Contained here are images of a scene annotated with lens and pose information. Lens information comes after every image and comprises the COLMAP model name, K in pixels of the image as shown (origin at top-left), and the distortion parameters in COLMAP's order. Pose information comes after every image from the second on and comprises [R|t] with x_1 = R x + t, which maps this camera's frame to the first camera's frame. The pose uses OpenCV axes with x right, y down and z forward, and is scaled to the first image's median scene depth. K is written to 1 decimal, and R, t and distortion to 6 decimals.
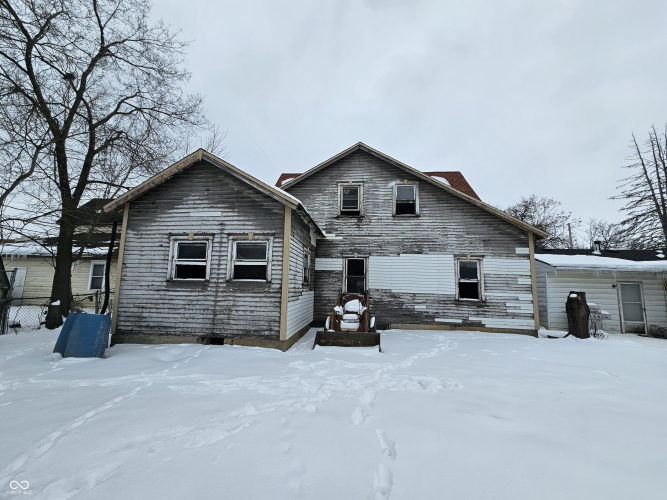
lens RADIAL K [[272.4, 0, 331.3], [0, 272.4, 249.2], [0, 0, 1]] dist [-0.002381, -0.000453]
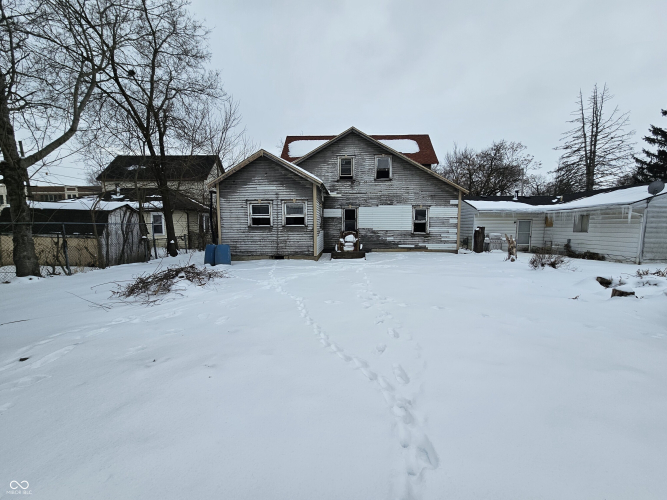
lens RADIAL K [[272.4, 0, 333.0], [0, 272.4, 251.1], [0, 0, 1]] dist [-0.002381, -0.000453]
pose [[0.998043, -0.030456, 0.054608, -0.102560], [0.017235, 0.973518, 0.227958, -0.089487], [-0.060104, -0.226571, 0.972139, -0.573292]]
